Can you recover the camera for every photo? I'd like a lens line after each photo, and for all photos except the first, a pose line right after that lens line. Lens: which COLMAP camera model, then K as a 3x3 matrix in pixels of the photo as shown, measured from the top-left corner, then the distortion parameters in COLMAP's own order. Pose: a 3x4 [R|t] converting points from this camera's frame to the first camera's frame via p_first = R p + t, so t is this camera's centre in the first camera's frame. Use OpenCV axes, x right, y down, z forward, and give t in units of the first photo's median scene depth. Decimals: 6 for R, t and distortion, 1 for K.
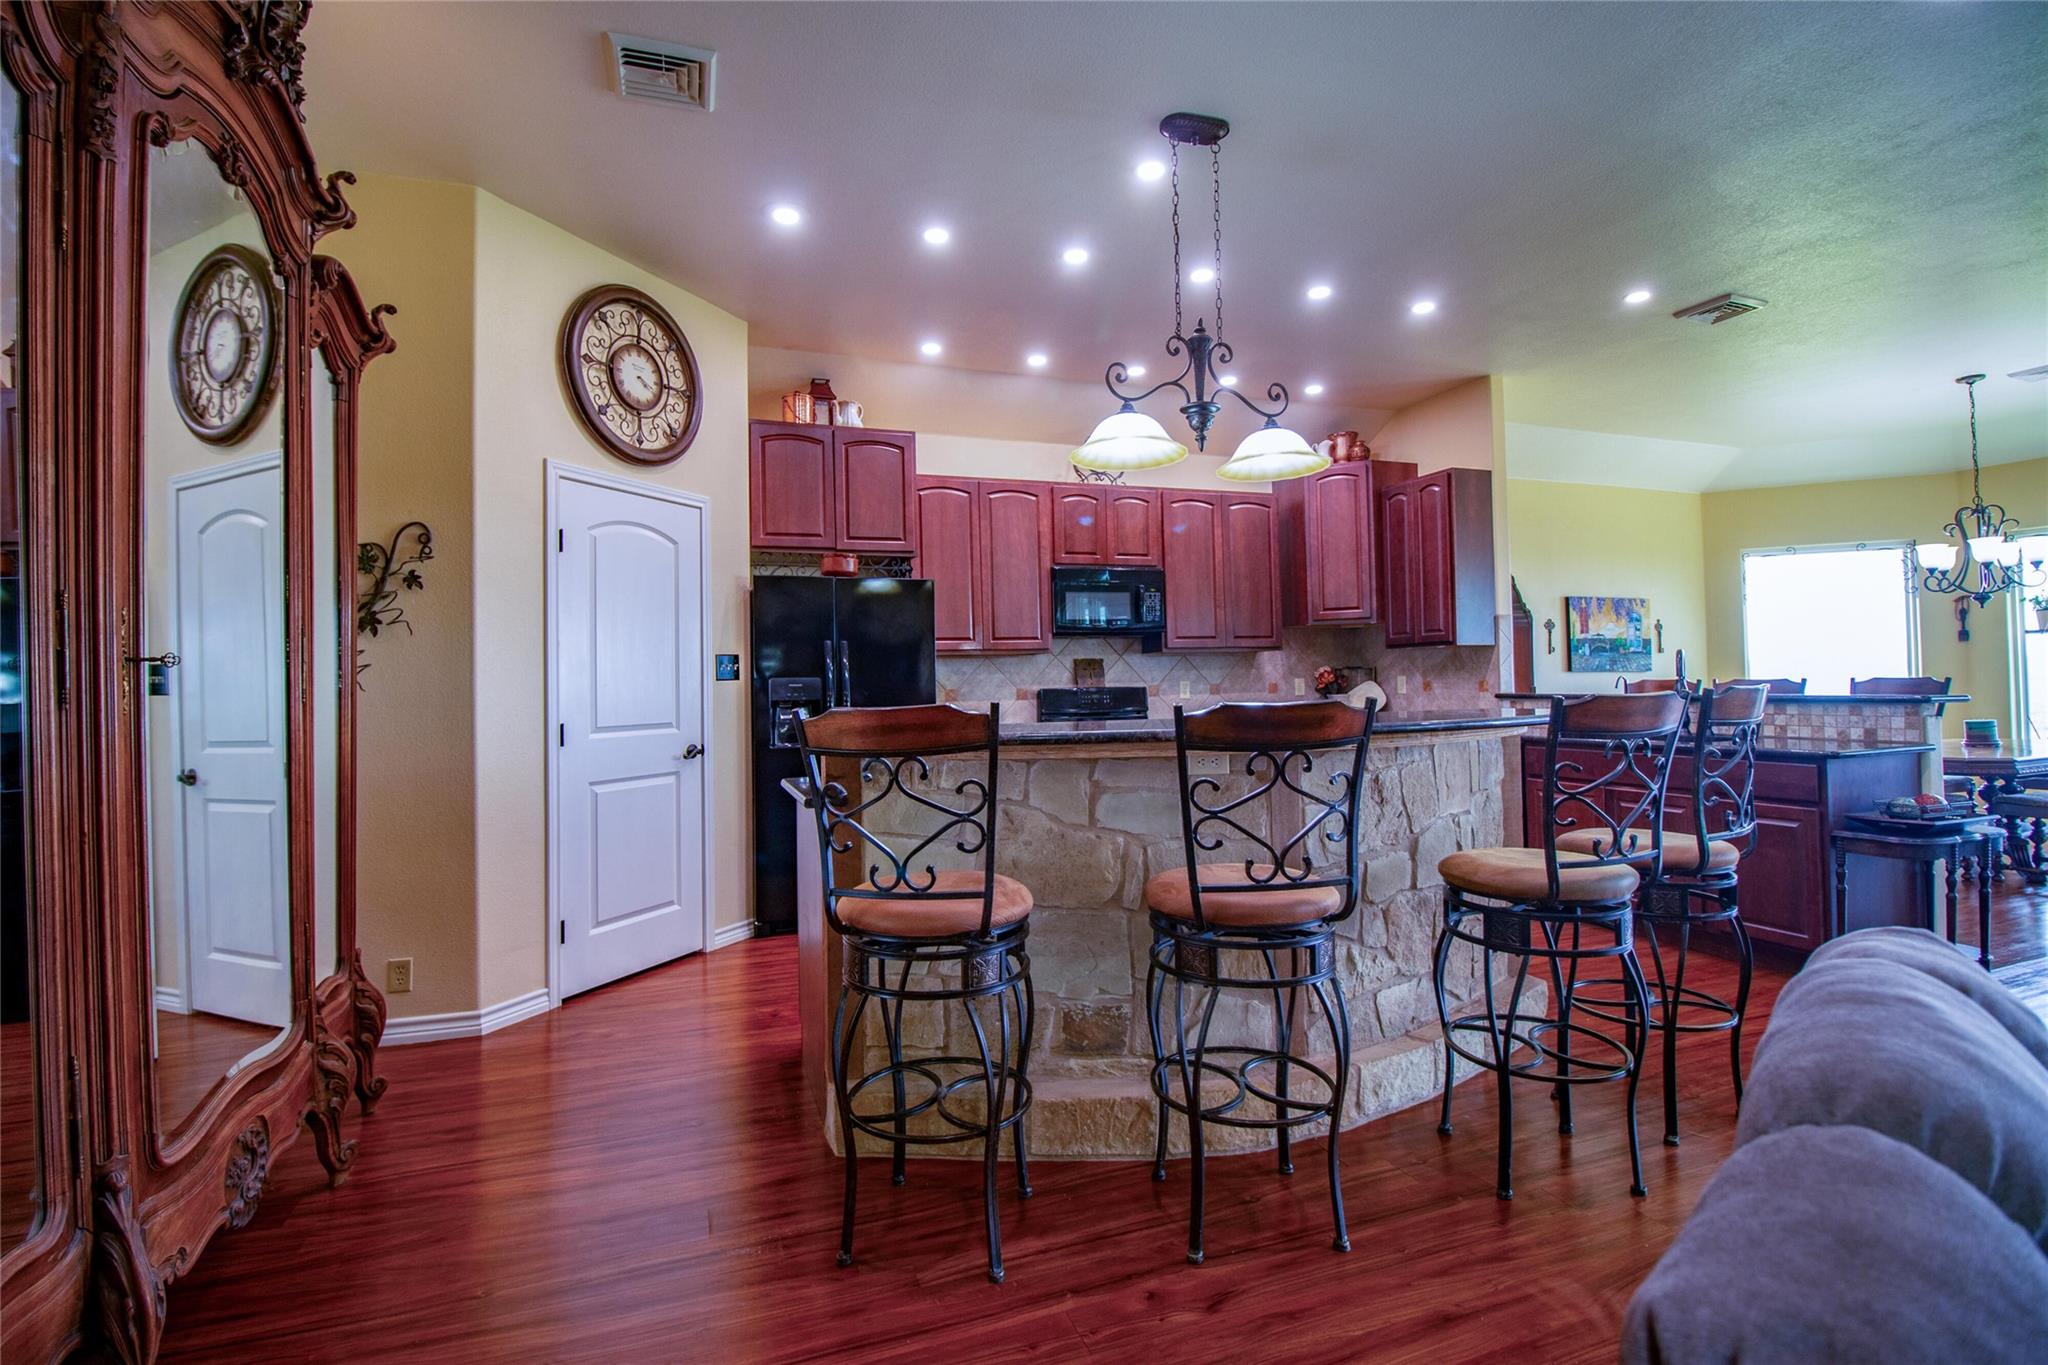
lens RADIAL K [[944.8, 0, 1019.7], [0, 944.8, 654.7], [0, 0, 1]] dist [0.001482, -0.014047]
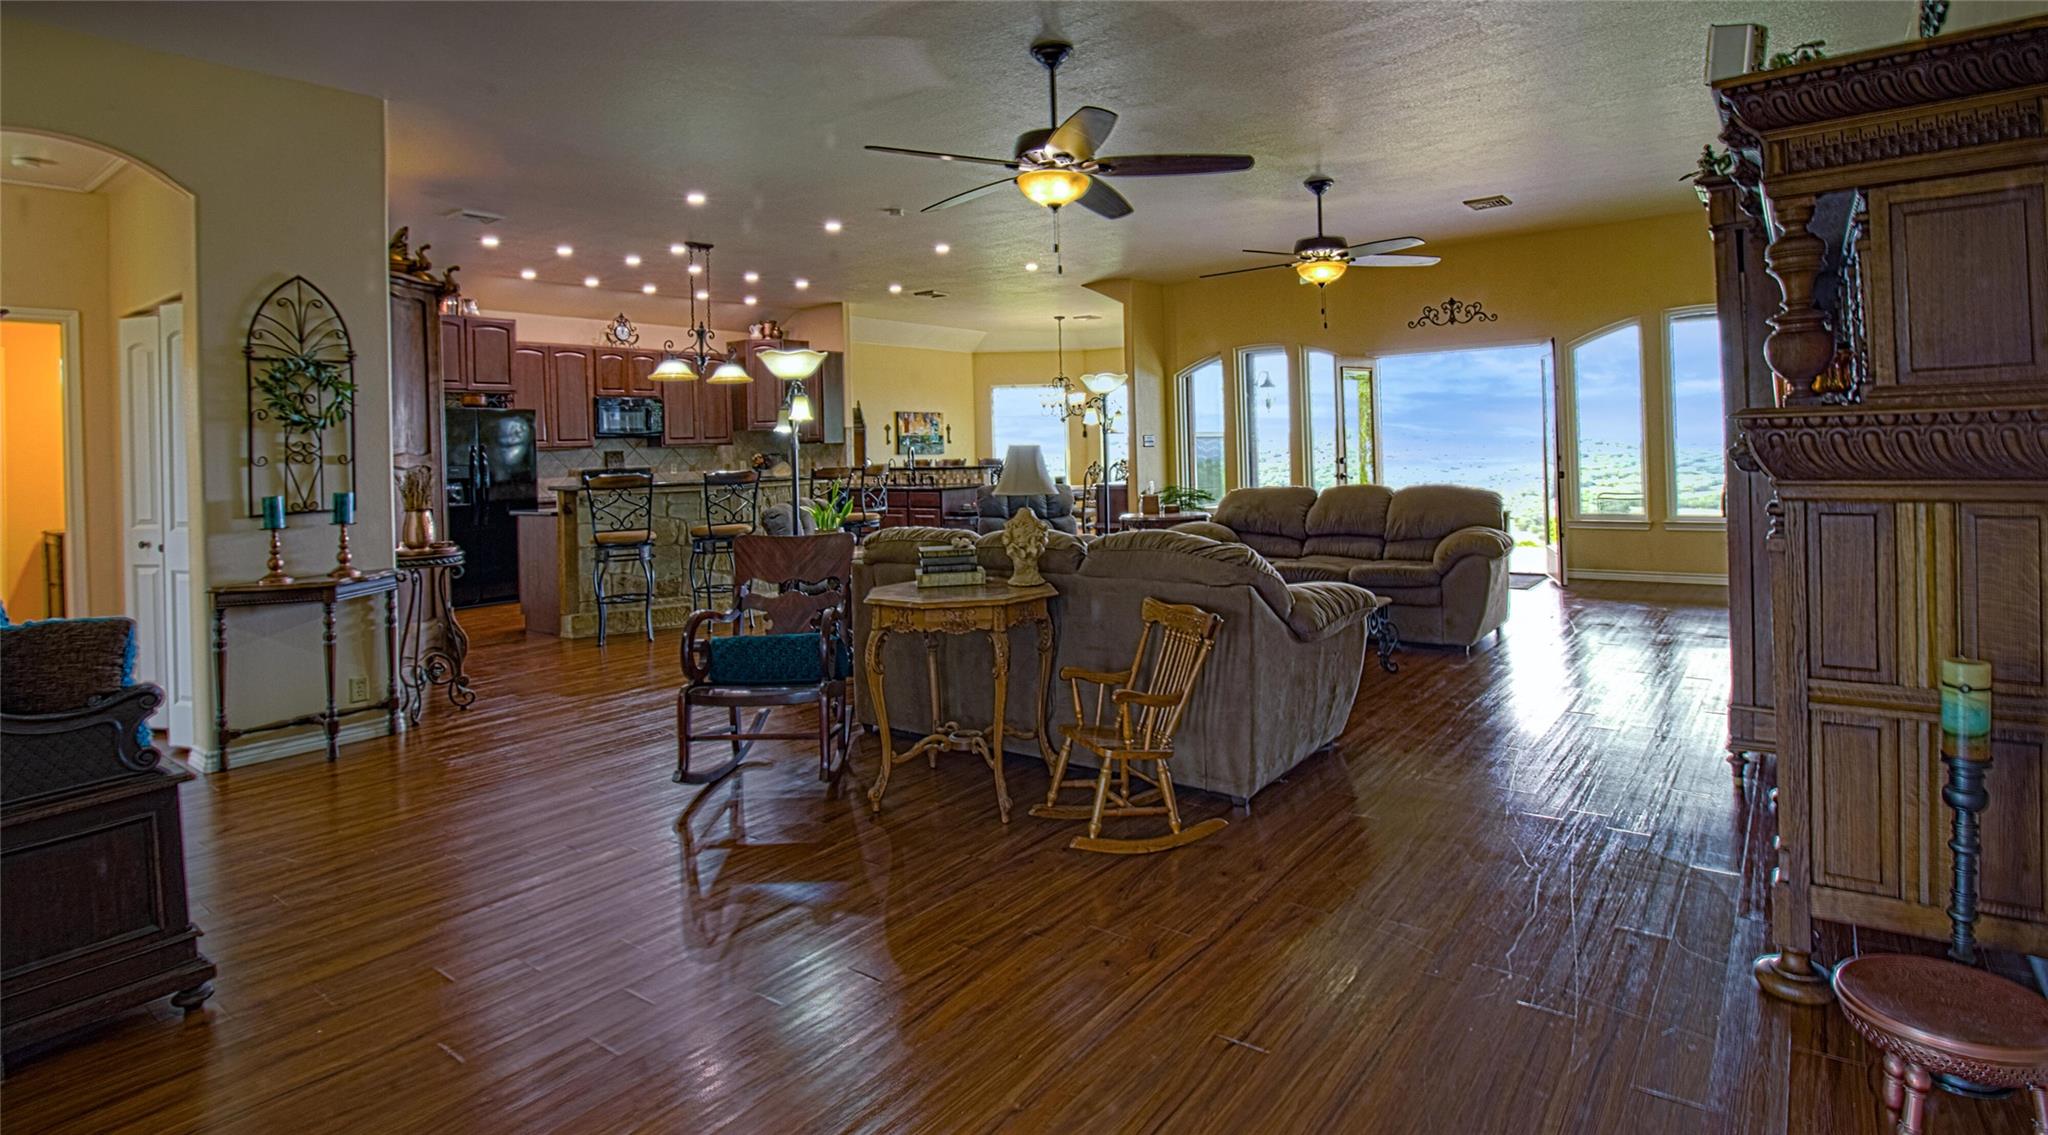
lens RADIAL K [[1011.5, 0, 1060.6], [0, 1011.5, 439.1], [0, 0, 1]] dist [-0.004351, -0.001814]
pose [[0.832404, -0.001831, 0.554166, -0.267923], [-0.003474, 0.999958, 0.008522, -0.035963], [-0.554159, -0.009019, 0.832362, -0.941207]]
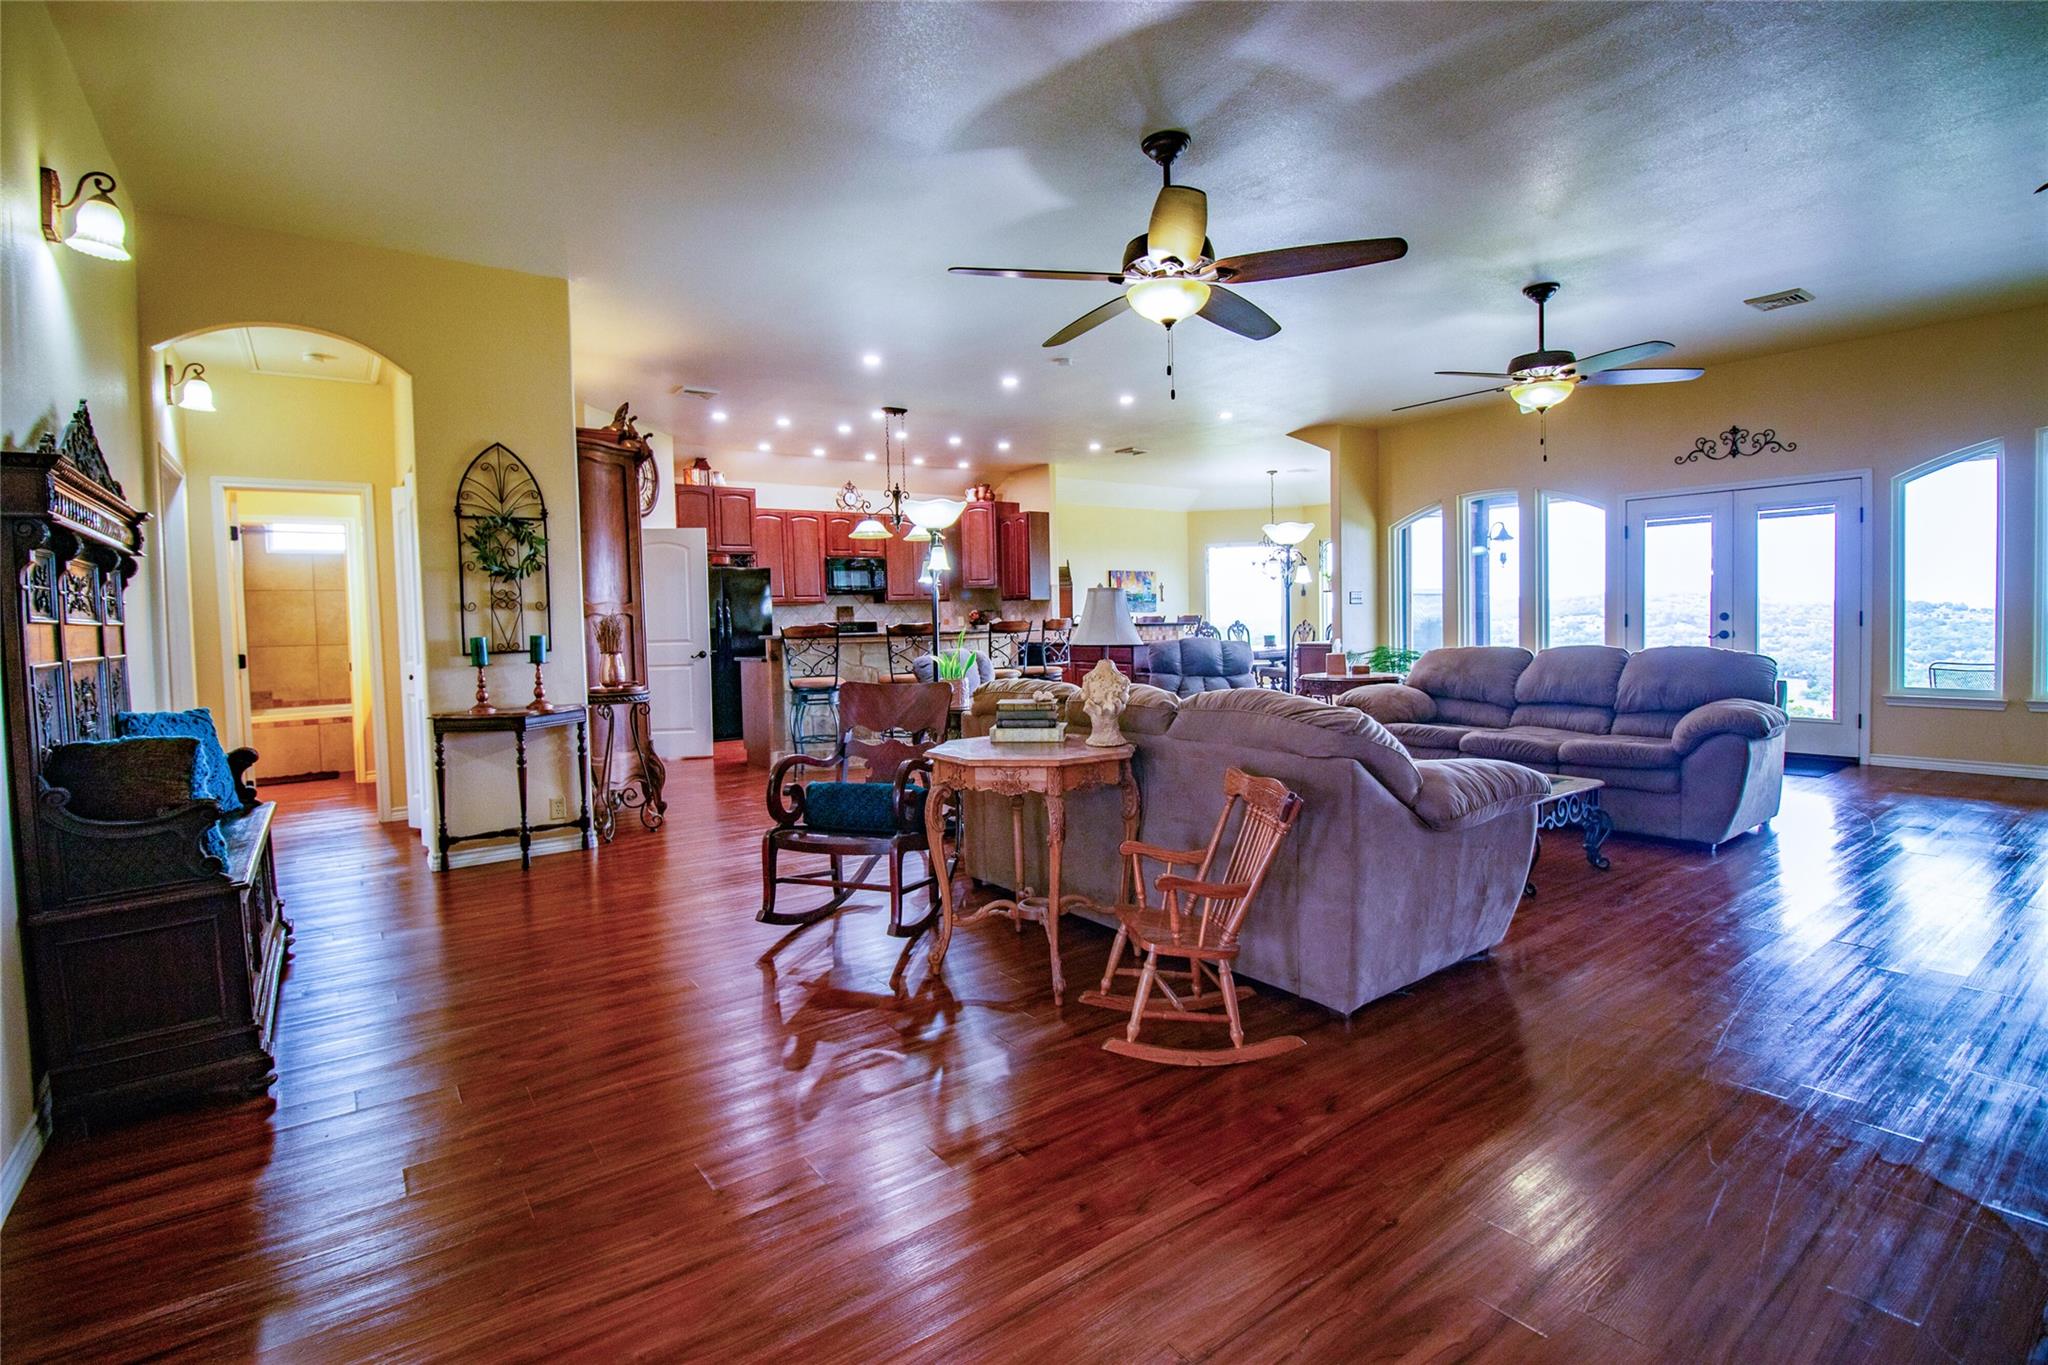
lens RADIAL K [[944.8, 0, 1019.7], [0, 944.8, 654.7], [0, 0, 1]] dist [0.001482, -0.014047]
pose [[0.959561, -0.015645, 0.281064, -0.124223], [-0.002895, 0.997853, 0.065427, -0.024156], [-0.281484, -0.063595, 0.957456, -0.893664]]
